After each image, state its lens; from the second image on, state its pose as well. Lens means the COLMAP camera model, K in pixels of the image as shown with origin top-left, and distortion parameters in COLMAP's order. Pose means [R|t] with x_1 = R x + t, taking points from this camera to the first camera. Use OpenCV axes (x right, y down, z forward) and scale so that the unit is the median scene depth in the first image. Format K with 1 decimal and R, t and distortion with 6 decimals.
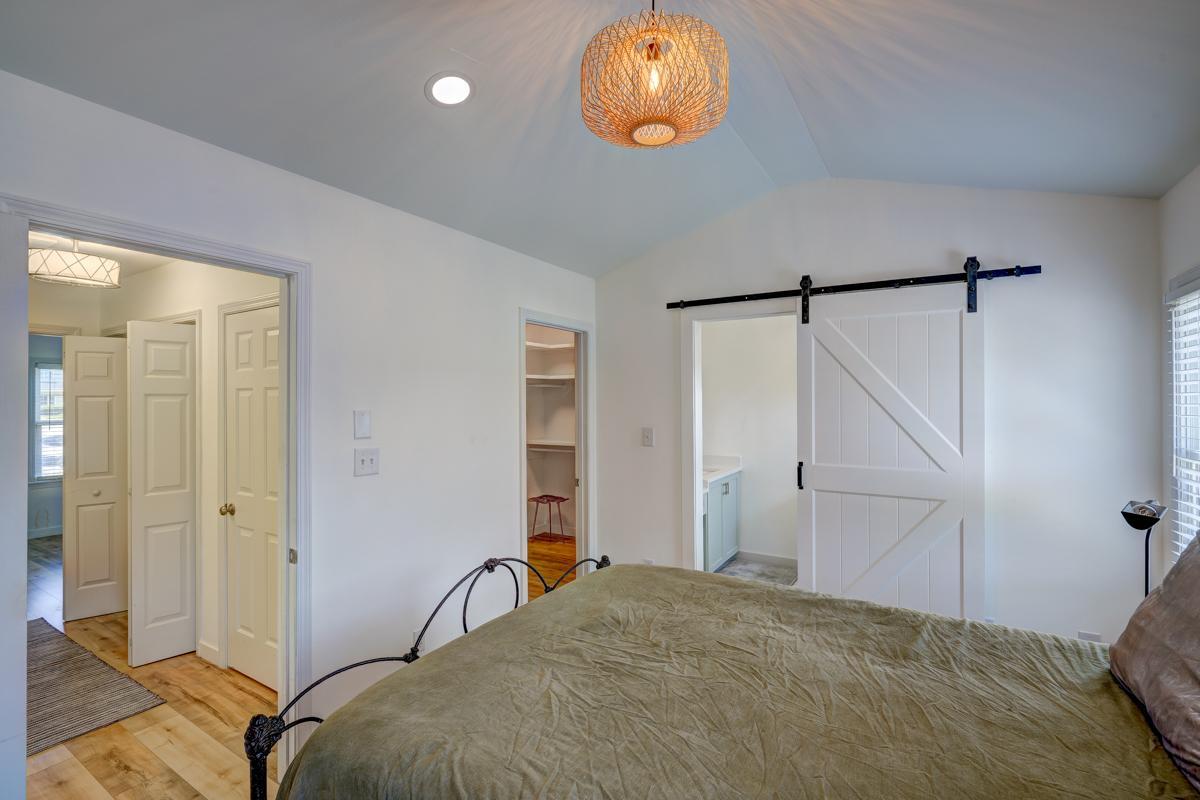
lens RADIAL K [[548.3, 0, 594.7], [0, 548.3, 396.1], [0, 0, 1]] dist [0.000155, 0.000255]
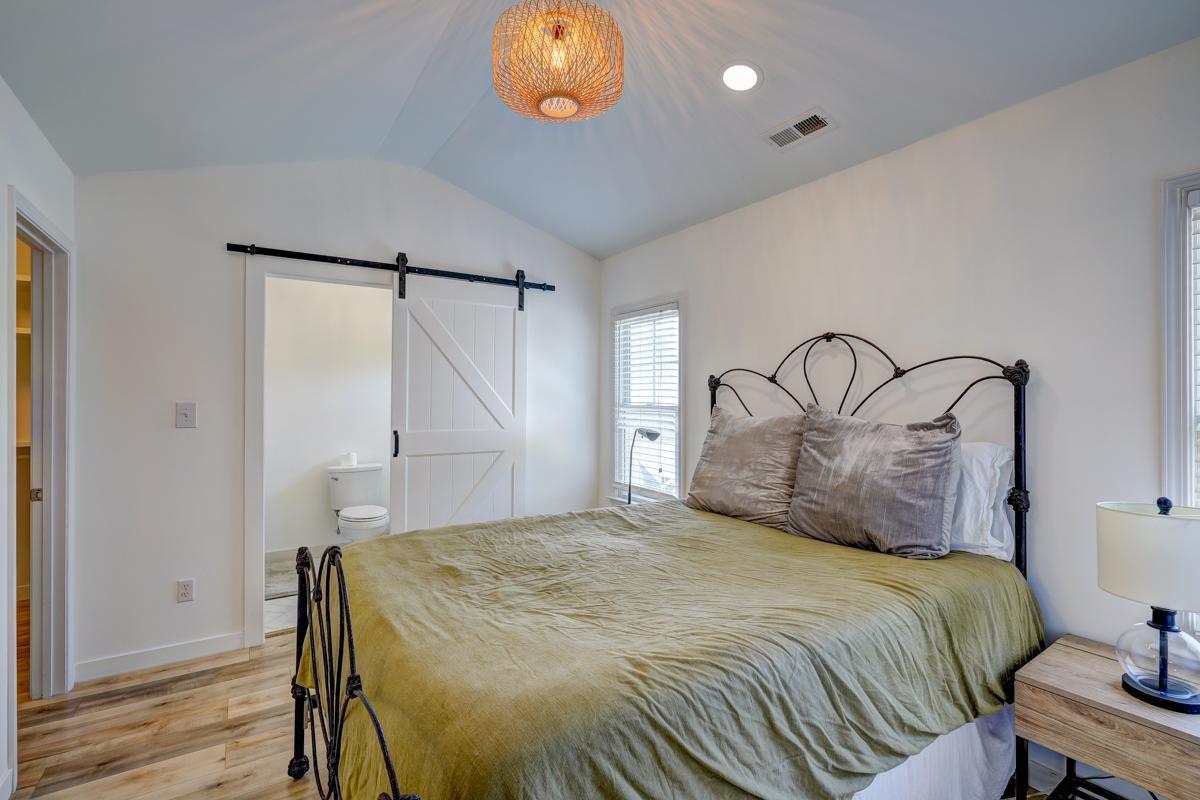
lens RADIAL K [[548.3, 0, 594.7], [0, 548.3, 396.1], [0, 0, 1]] dist [0.000155, 0.000255]
pose [[0.421045, 0.008052, 0.907004, -0.438779], [-0.005842, 0.999964, -0.006166, 0.063144], [-0.907021, -0.002702, 0.421077, 0.237348]]
